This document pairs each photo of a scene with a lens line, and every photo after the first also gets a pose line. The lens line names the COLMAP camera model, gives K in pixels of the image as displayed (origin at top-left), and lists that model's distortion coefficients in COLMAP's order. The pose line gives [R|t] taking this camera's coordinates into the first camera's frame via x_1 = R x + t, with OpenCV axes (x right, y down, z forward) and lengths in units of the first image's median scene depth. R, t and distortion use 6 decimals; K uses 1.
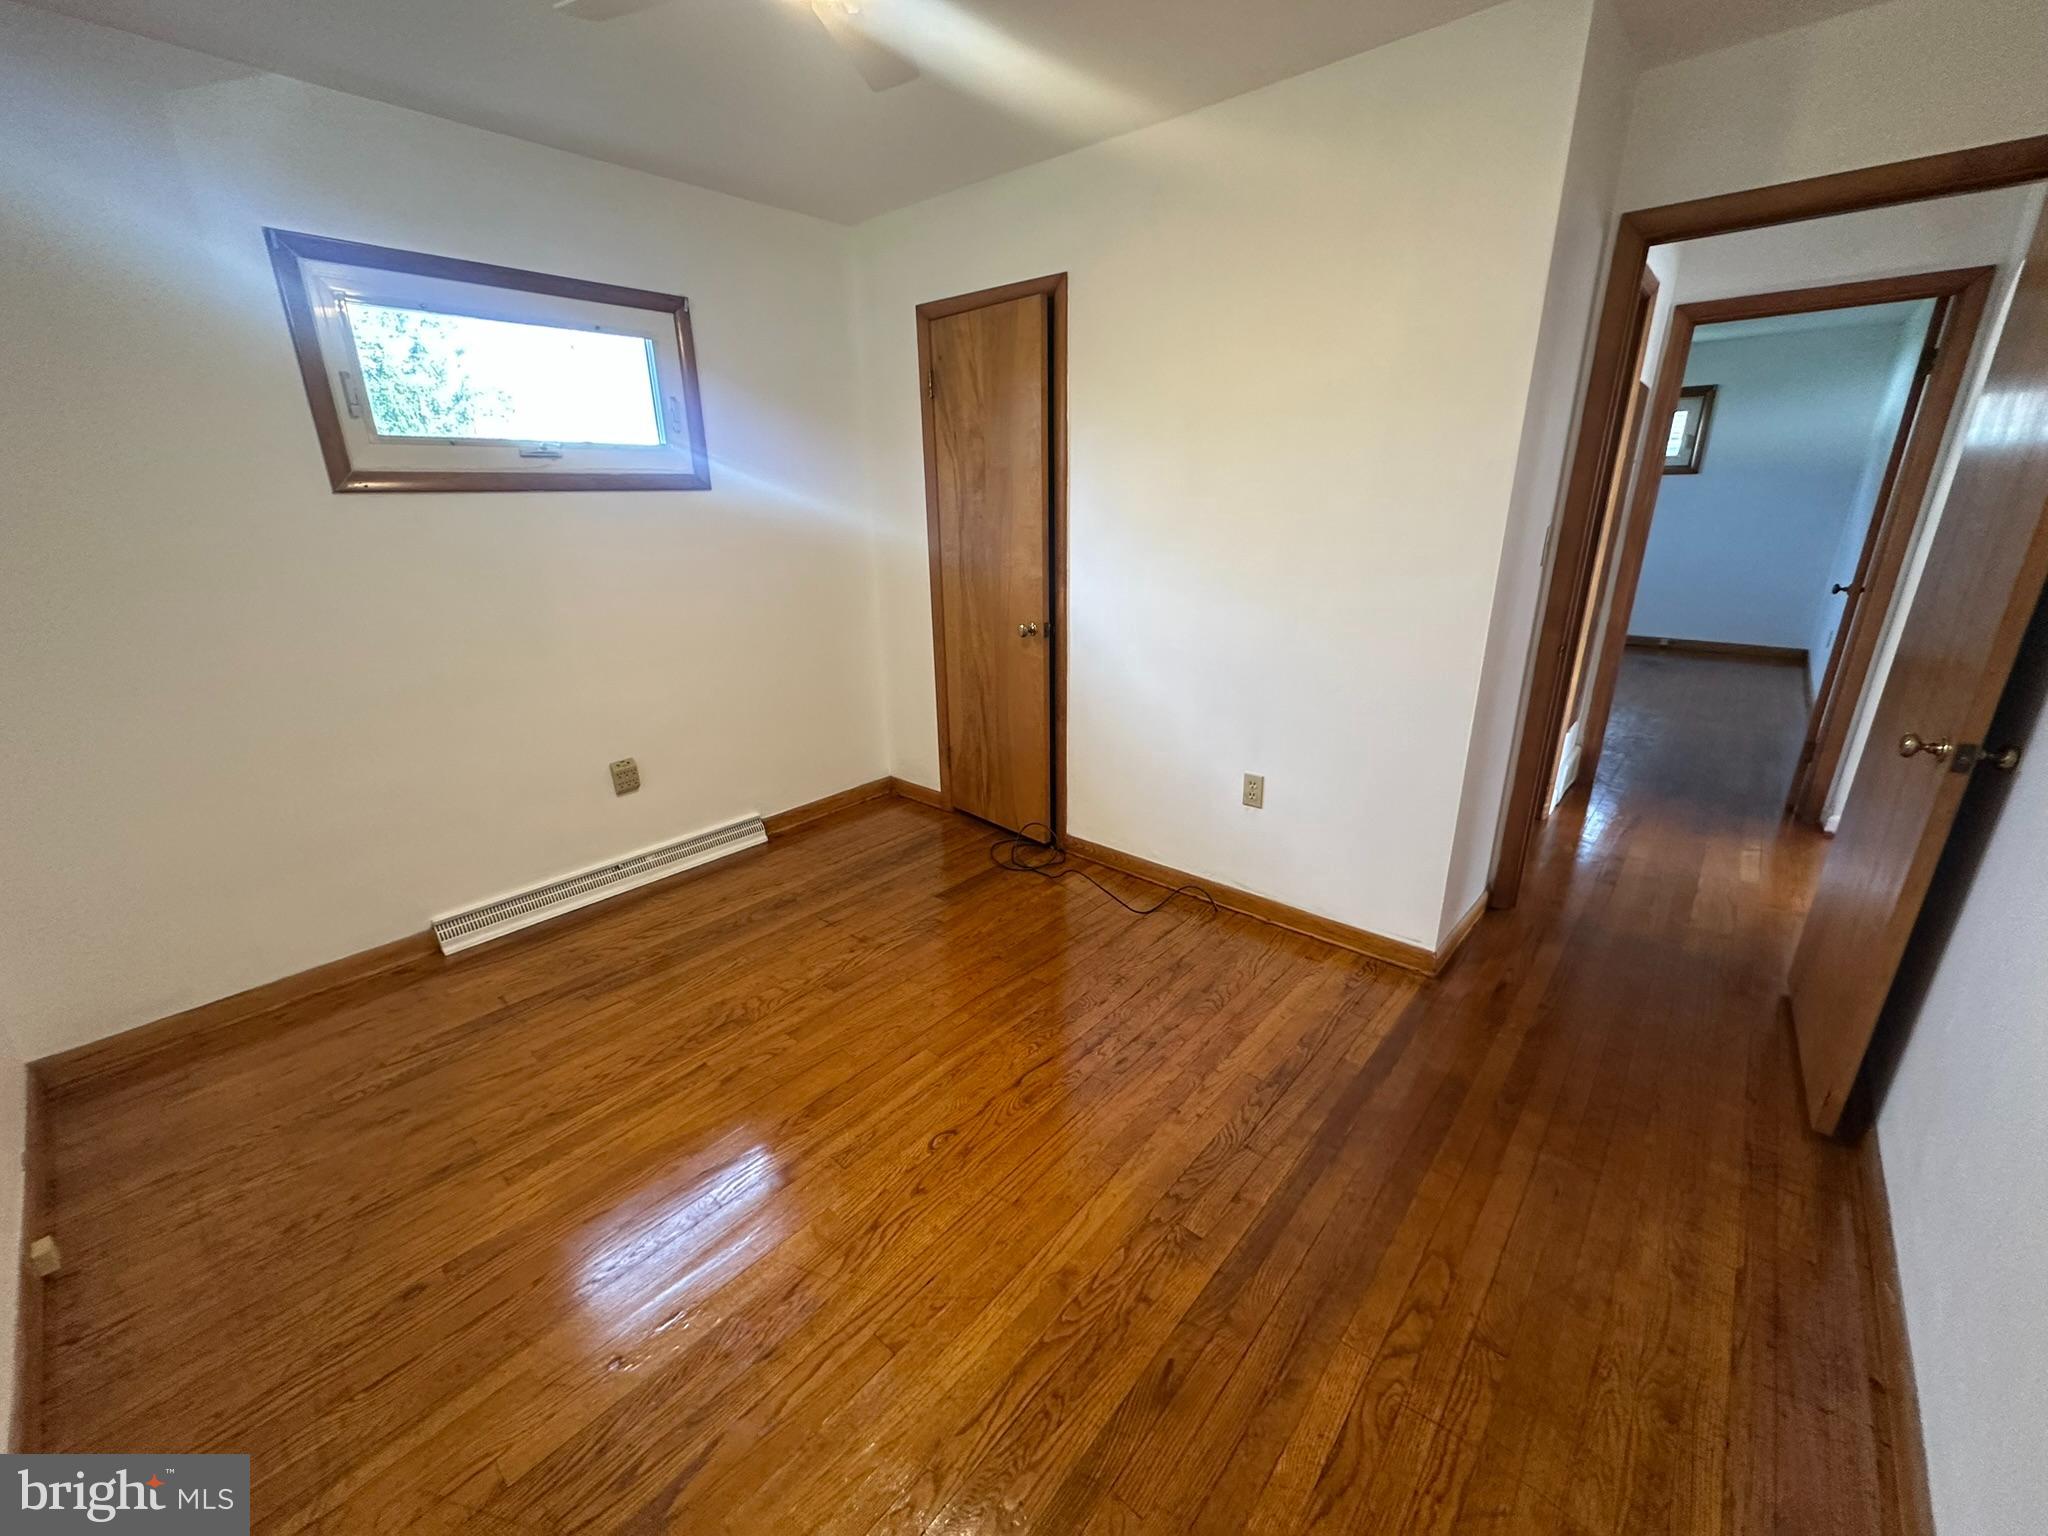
lens RADIAL K [[827.7, 0, 1002.2], [0, 827.7, 775.2], [0, 0, 1]] dist [-0.003295, -0.000400]
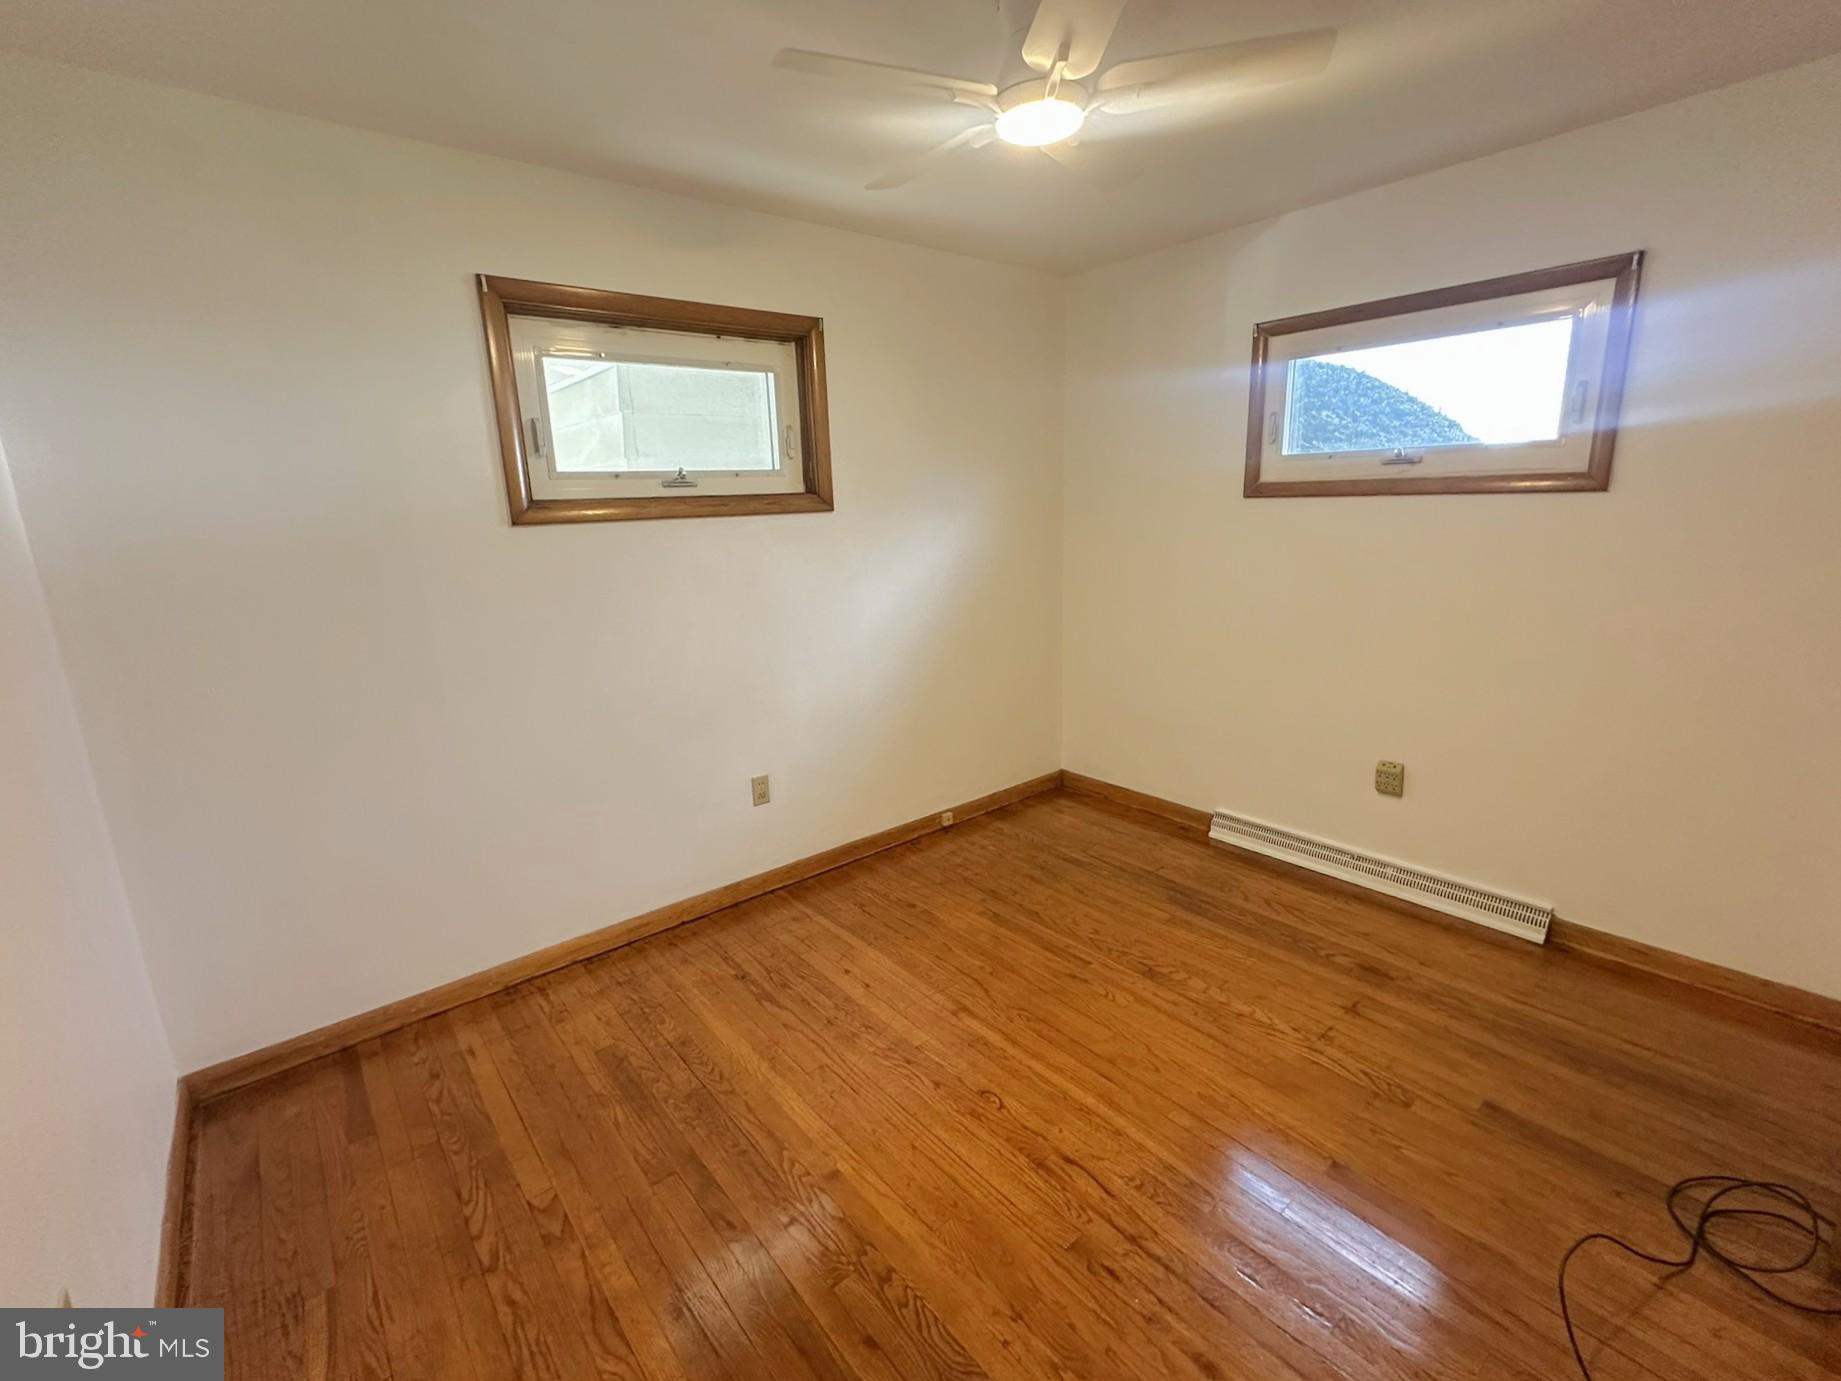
lens RADIAL K [[803.4, 0, 915.9], [0, 803.4, 690.3], [0, 0, 1]] dist [-0.005434, 0.000367]
pose [[-0.148607, 0.250845, -0.956553, 0.583690], [-0.288115, 0.914346, 0.284537, -0.232075], [0.945995, 0.317881, -0.063606, 0.568991]]
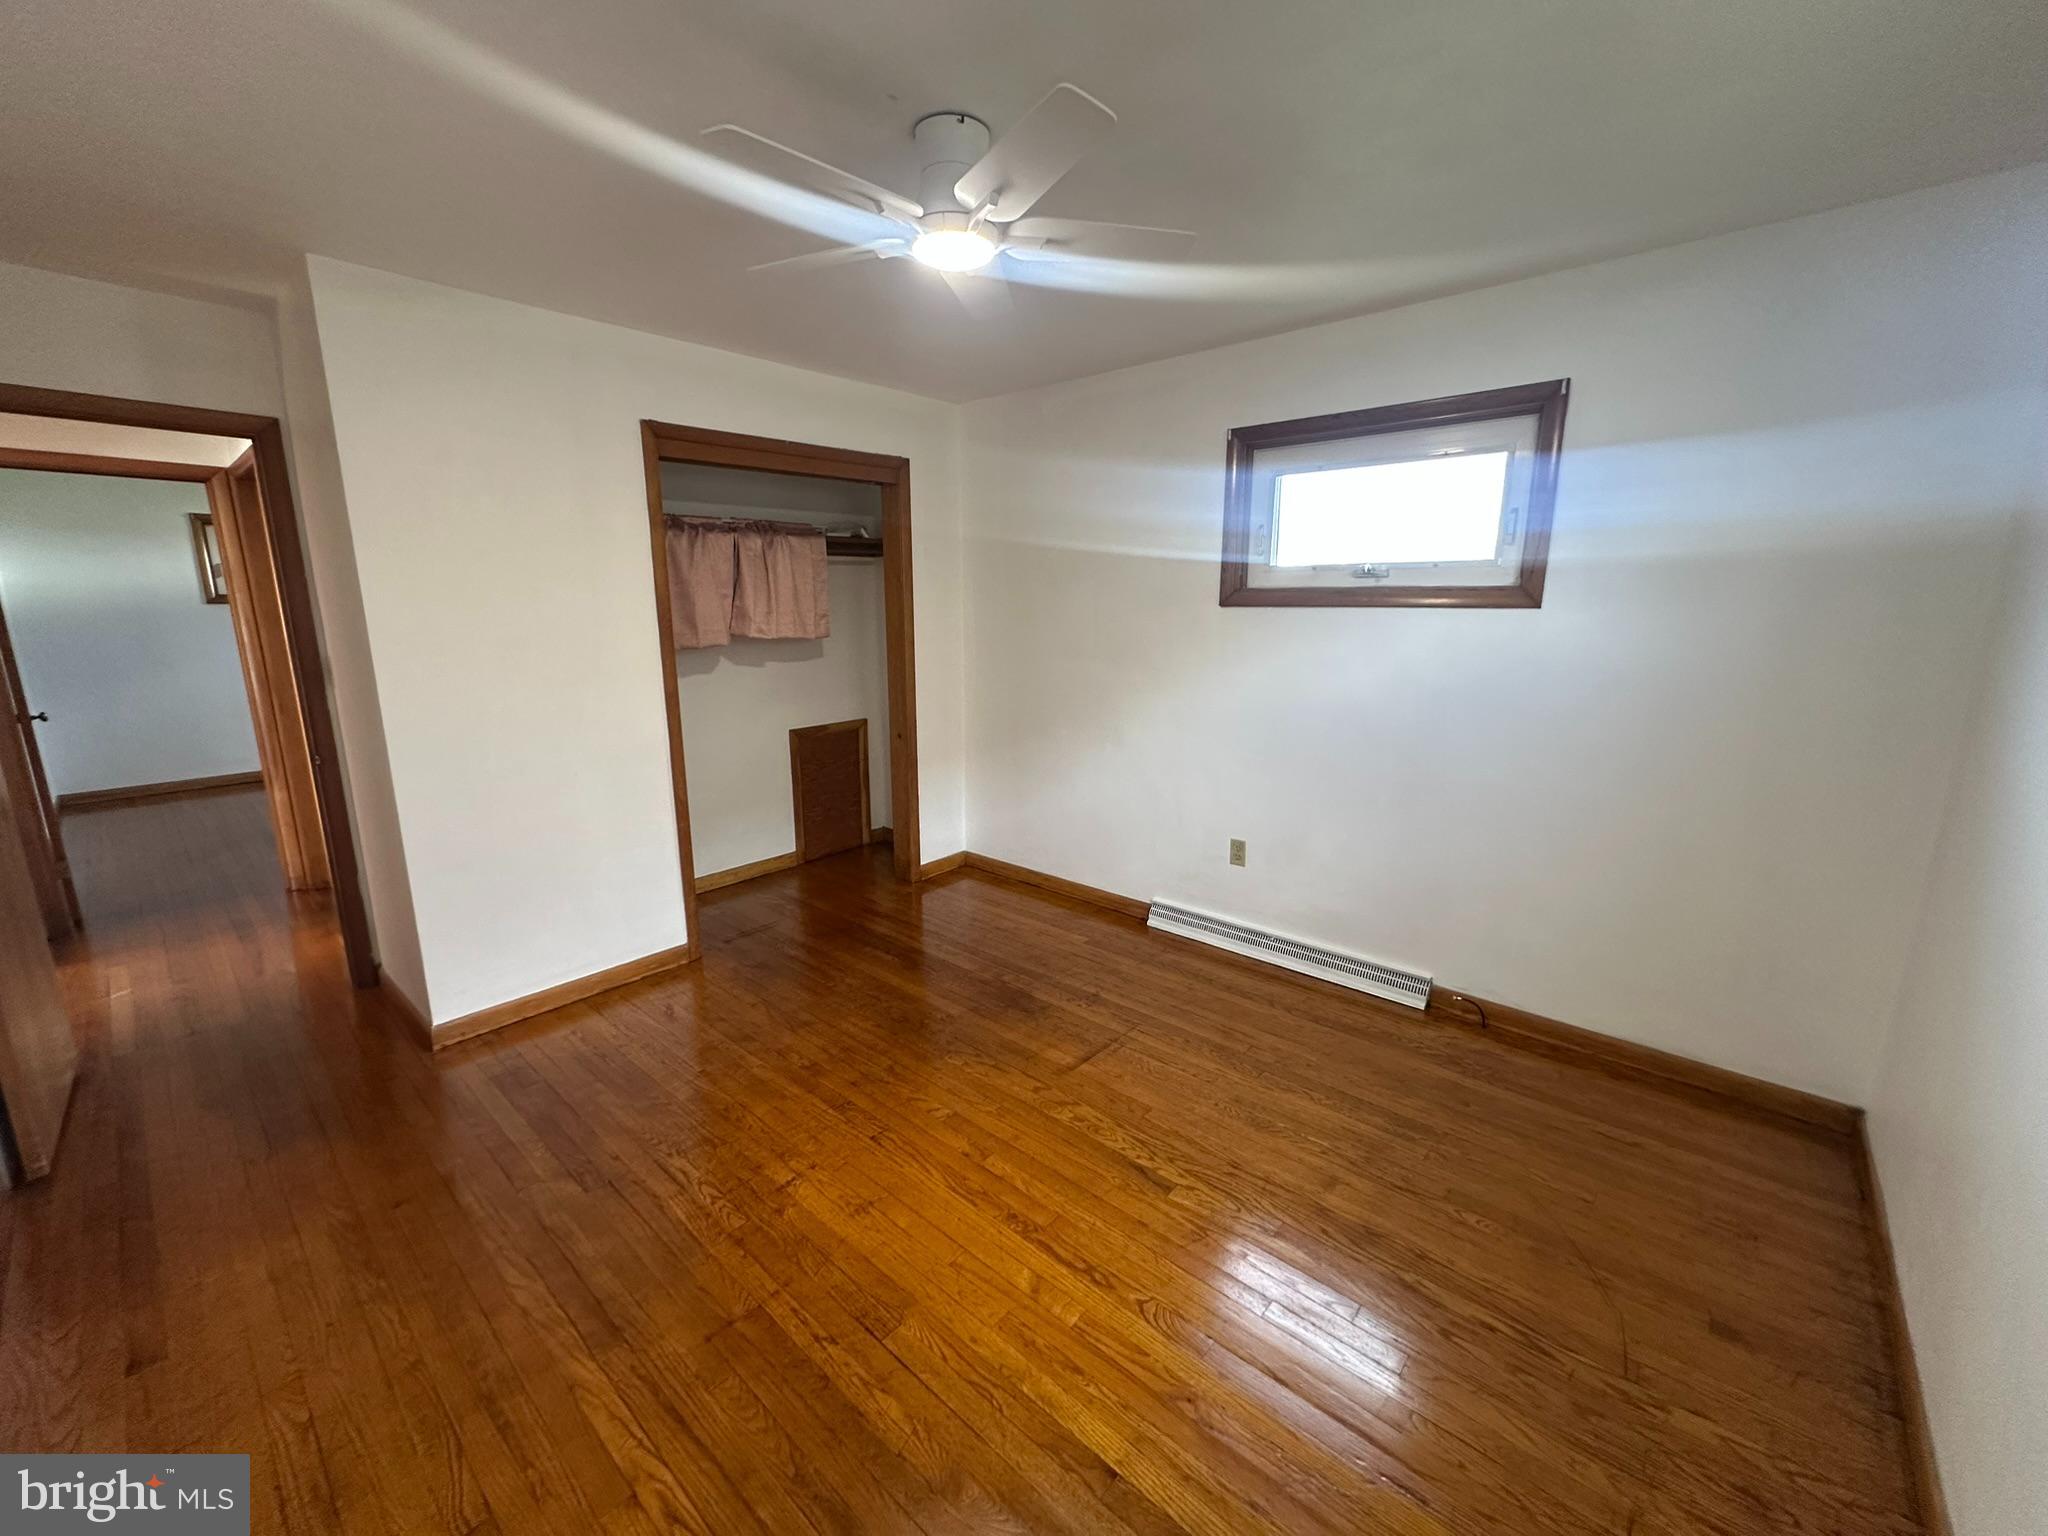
lens RADIAL K [[827.7, 0, 1016.5], [0, 827.7, 766.8], [0, 0, 1]] dist [-0.003295, -0.000400]
pose [[-0.008708, 0.220491, -0.975350, 0.645054], [-0.323309, 0.922378, 0.211402, -0.255931], [0.946254, 0.317180, 0.063255, 0.626626]]
